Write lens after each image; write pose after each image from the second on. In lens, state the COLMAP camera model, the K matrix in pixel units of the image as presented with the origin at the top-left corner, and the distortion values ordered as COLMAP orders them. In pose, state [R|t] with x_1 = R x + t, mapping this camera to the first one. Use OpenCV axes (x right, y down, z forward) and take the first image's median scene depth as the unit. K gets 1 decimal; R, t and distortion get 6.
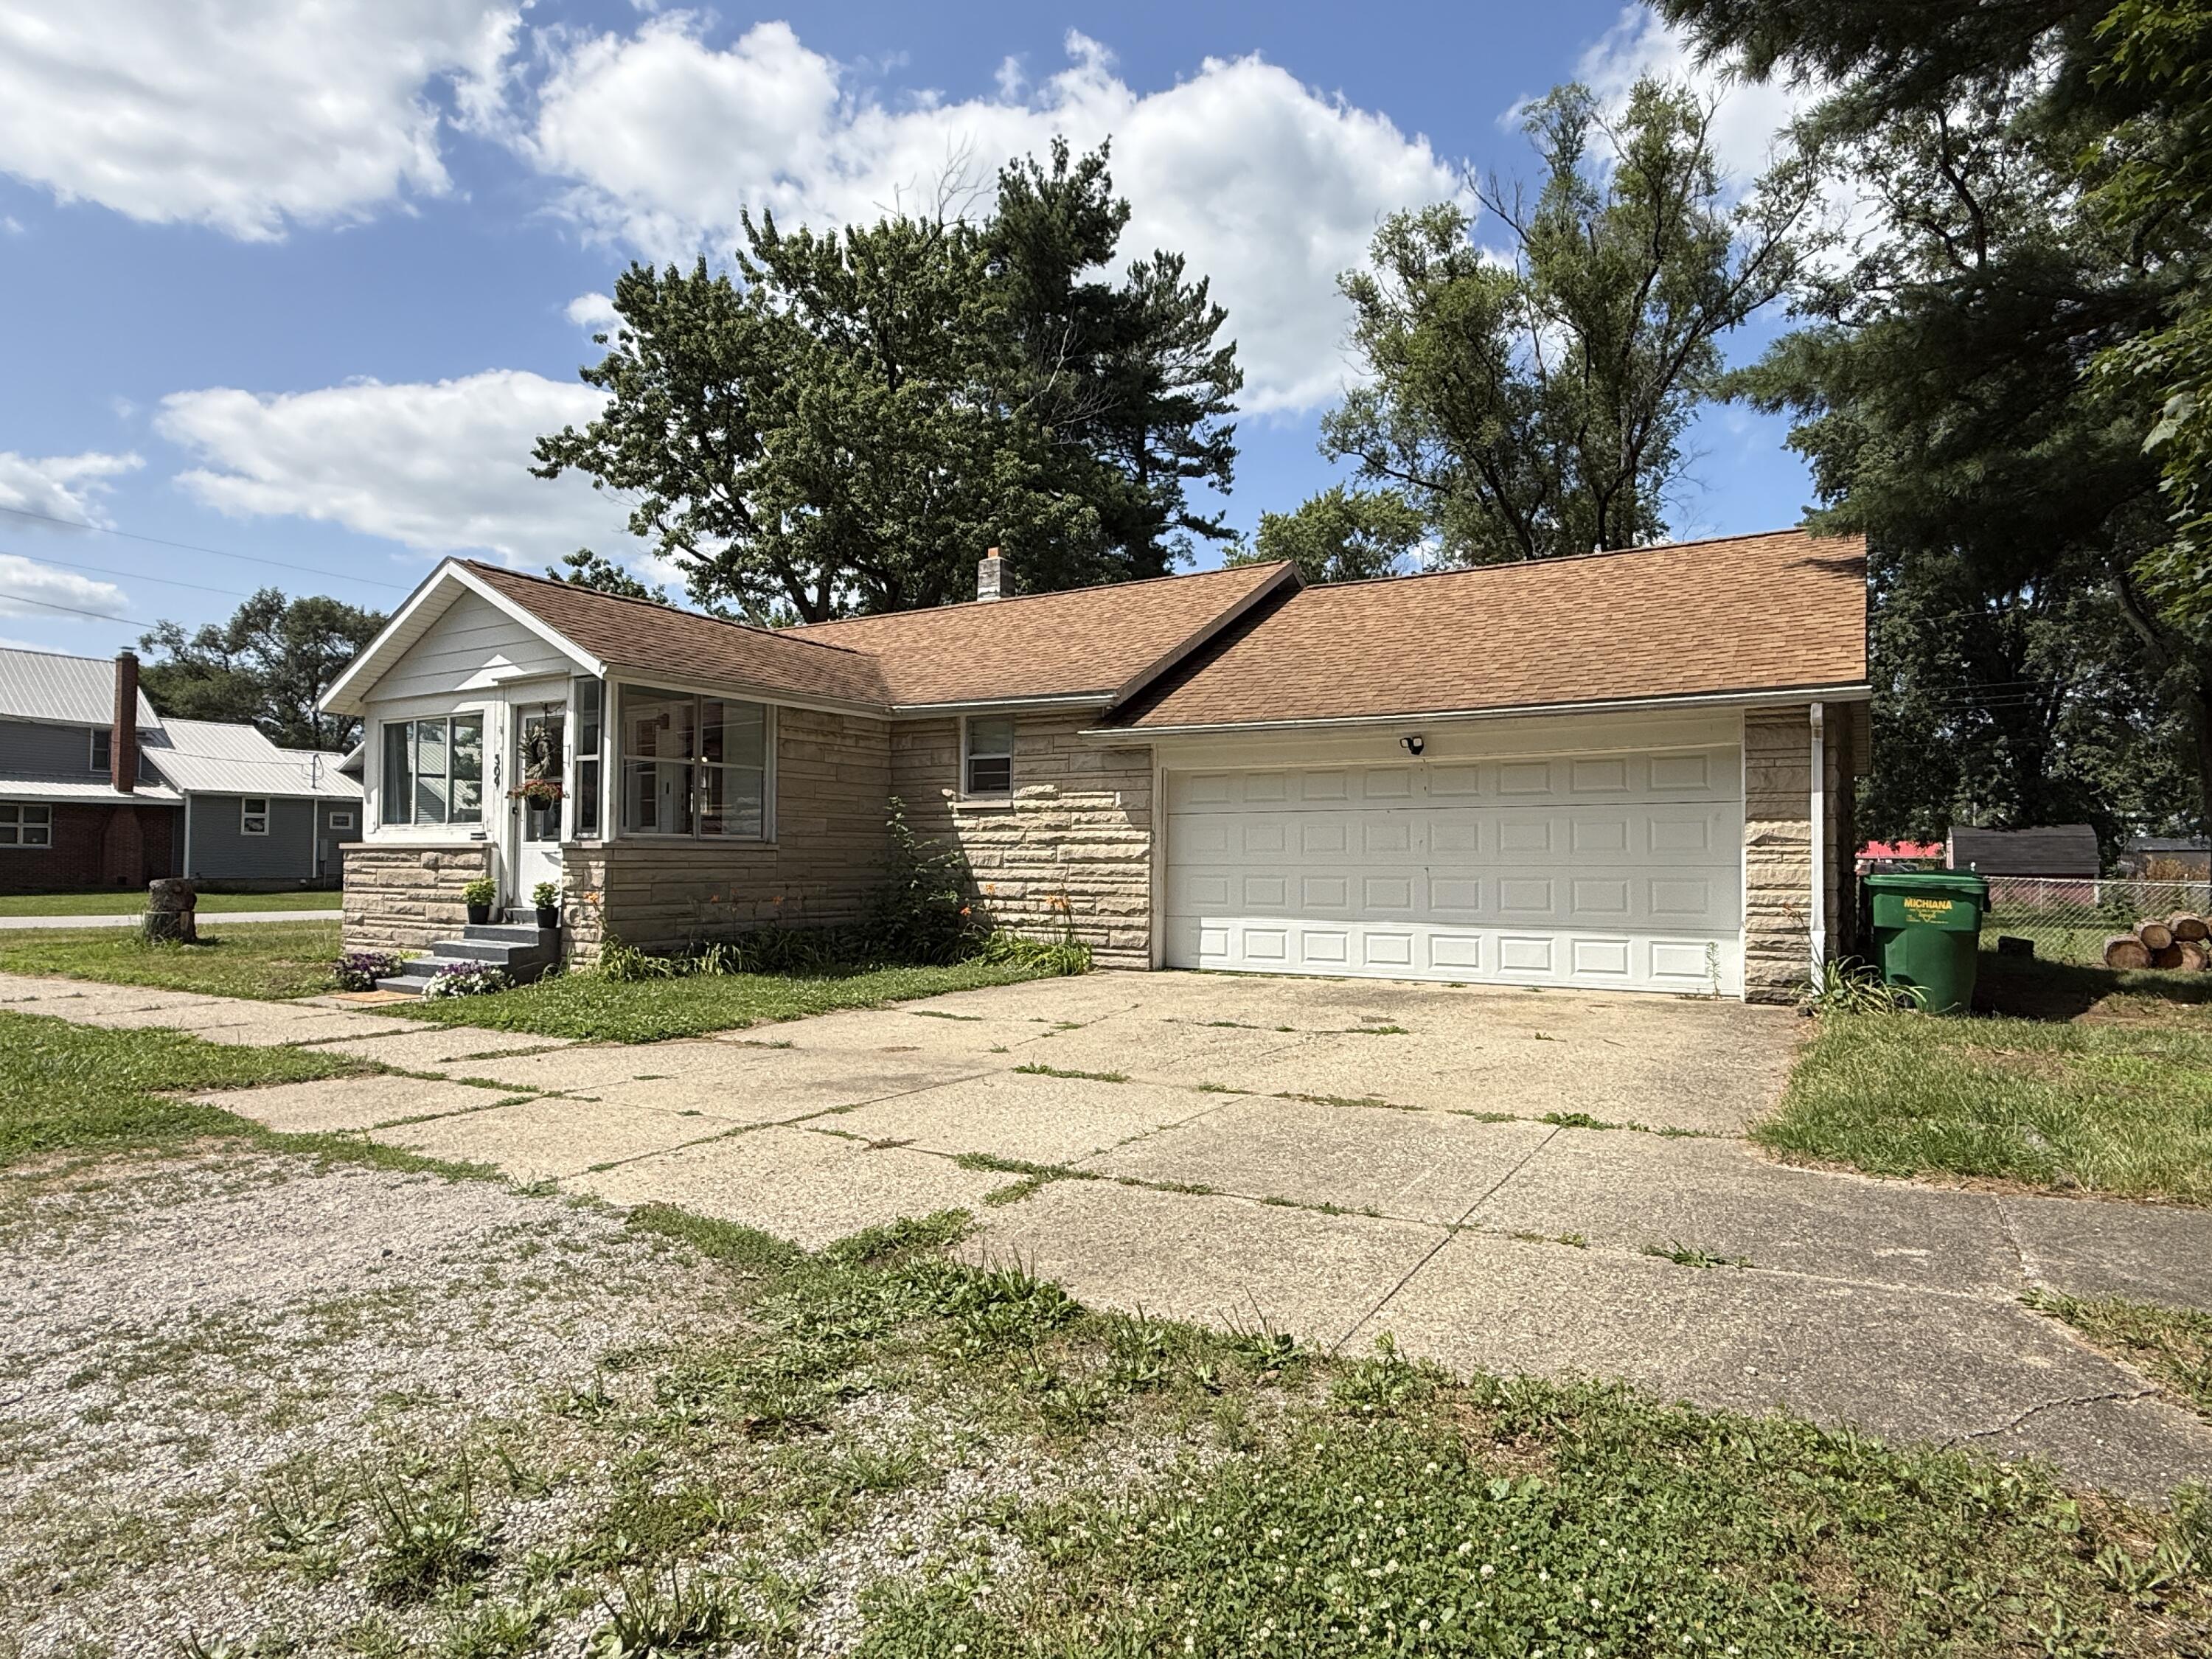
lens RADIAL K [[1246.9, 0, 1109.3], [0, 1246.9, 829.8], [0, 0, 1]] dist [-0.002230, 0.003351]
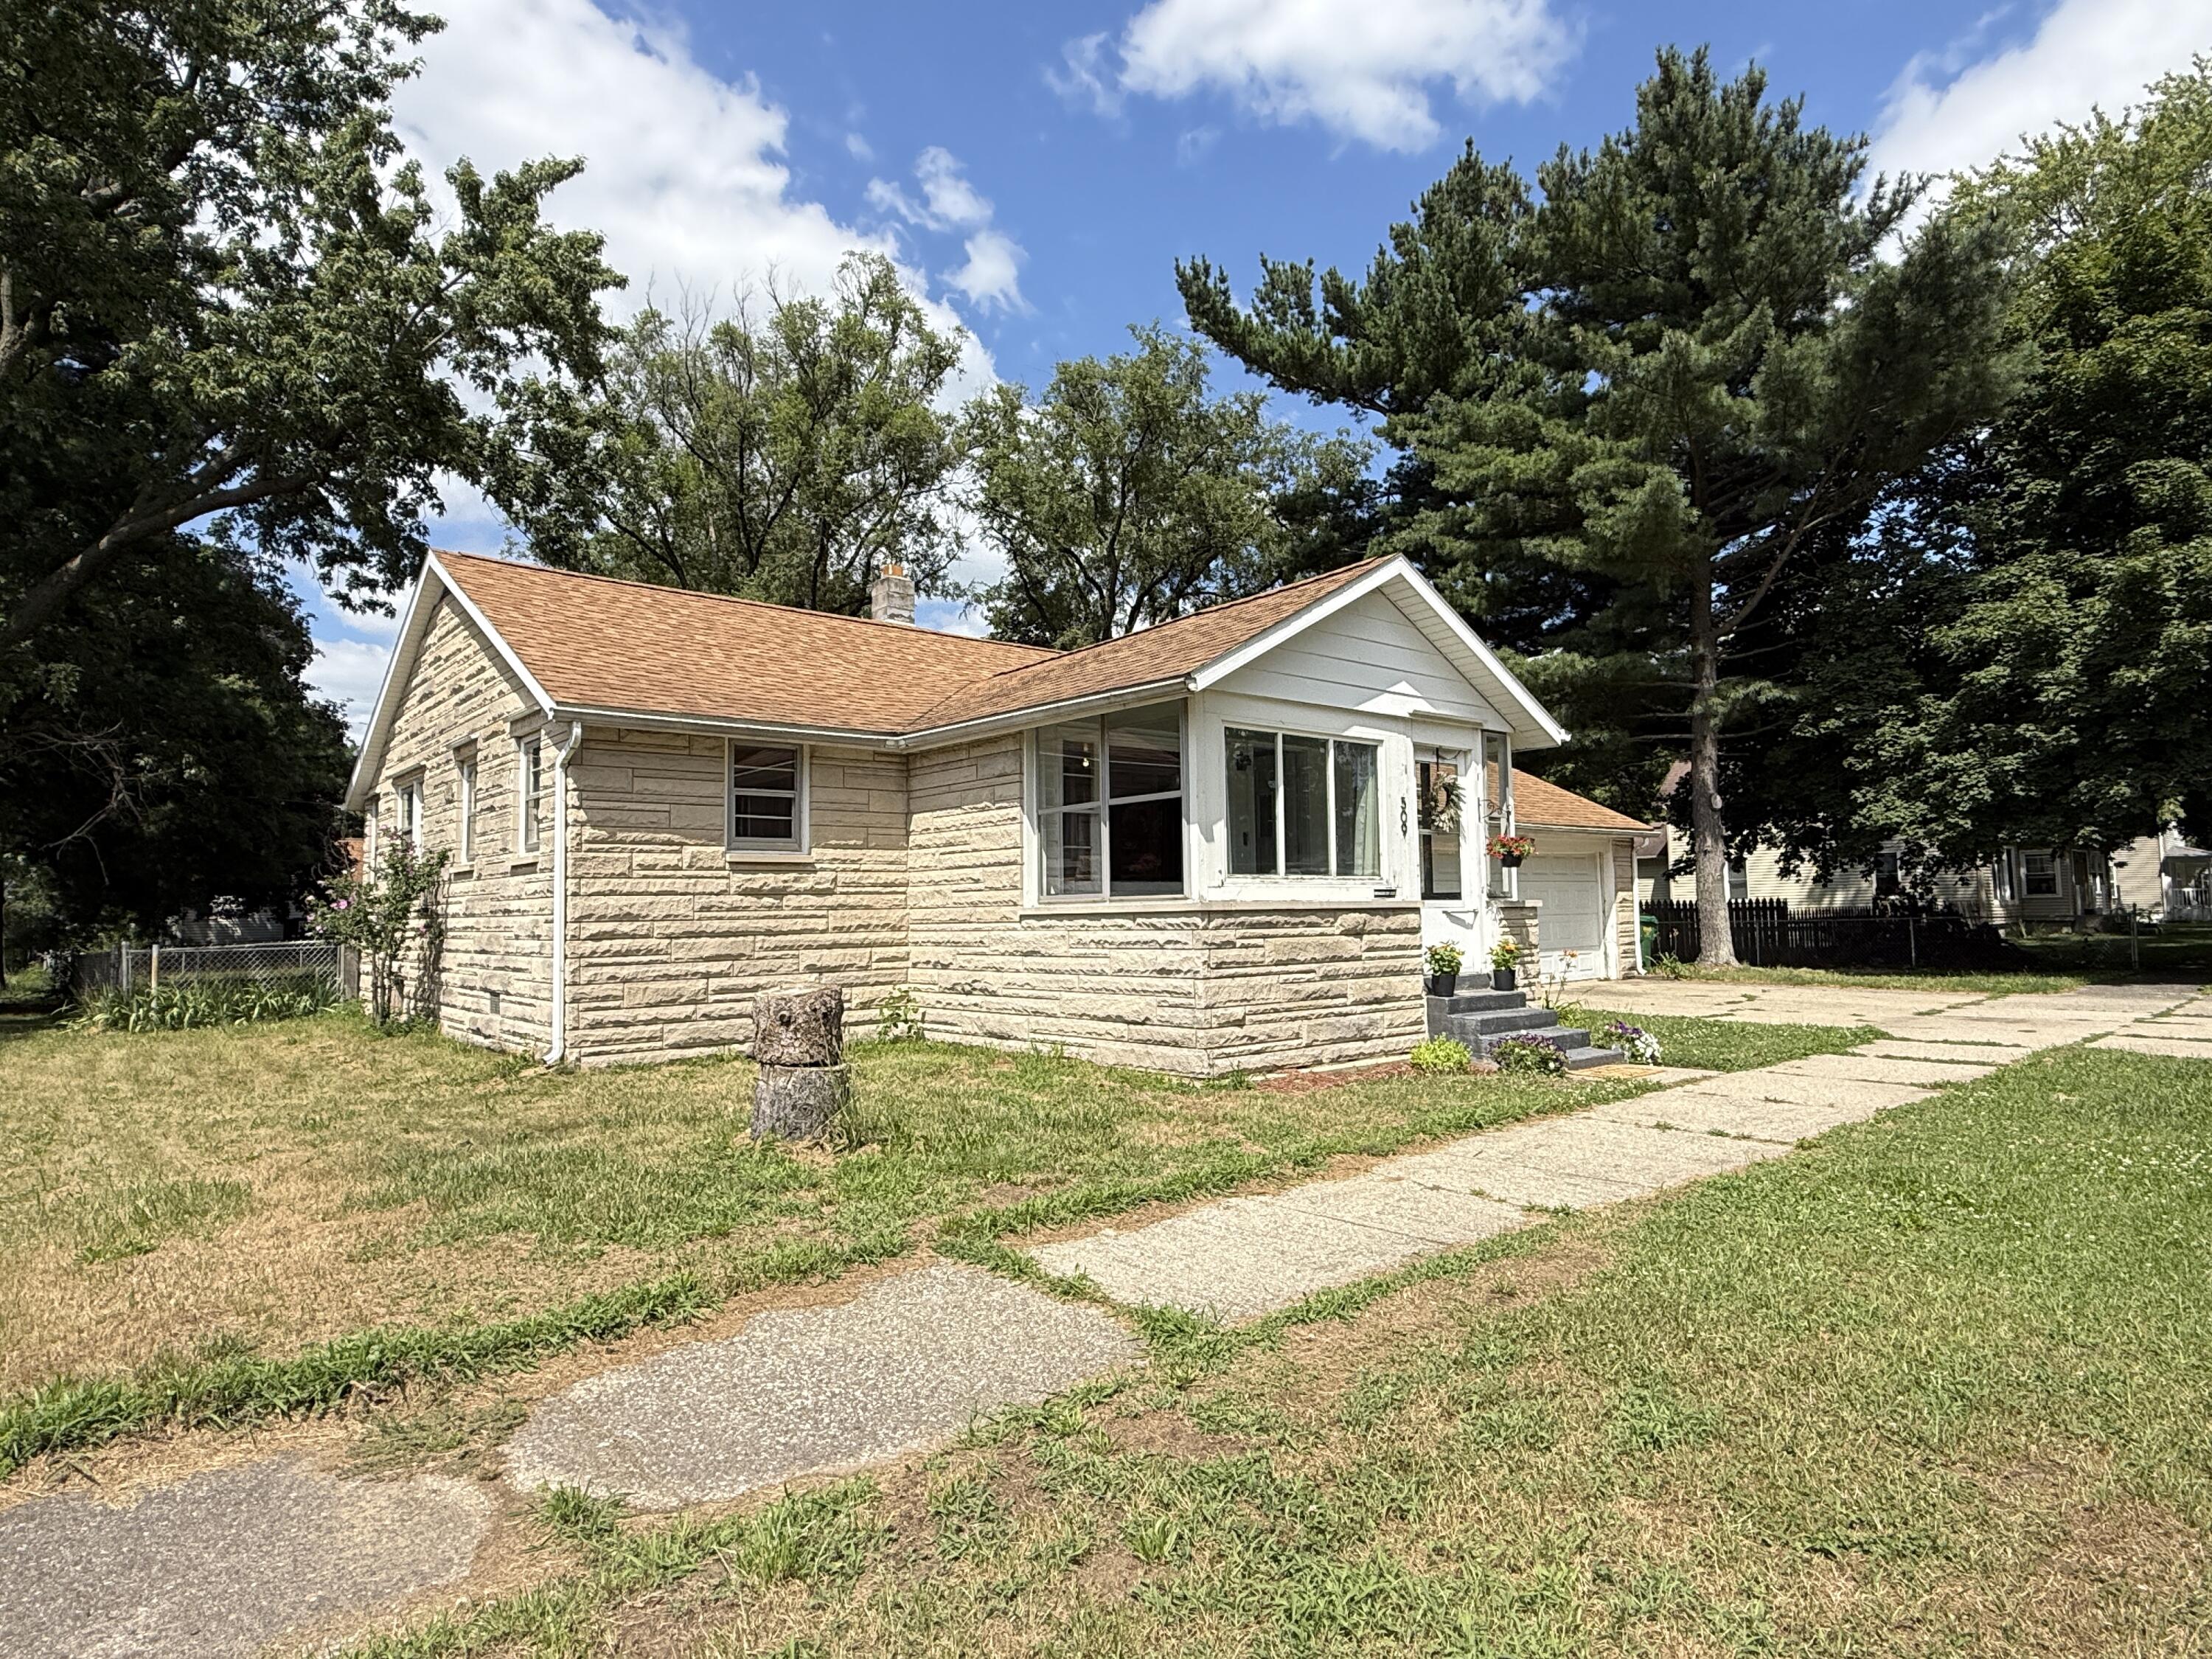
lens RADIAL K [[1246.9, 0, 1103.2], [0, 1246.9, 835.1], [0, 0, 1]] dist [-0.002230, 0.003351]
pose [[0.307254, 0.052909, 0.950156, -1.307274], [-0.006950, 0.998551, -0.053356, 0.011592], [-0.951602, 0.009790, 0.307176, 0.898716]]
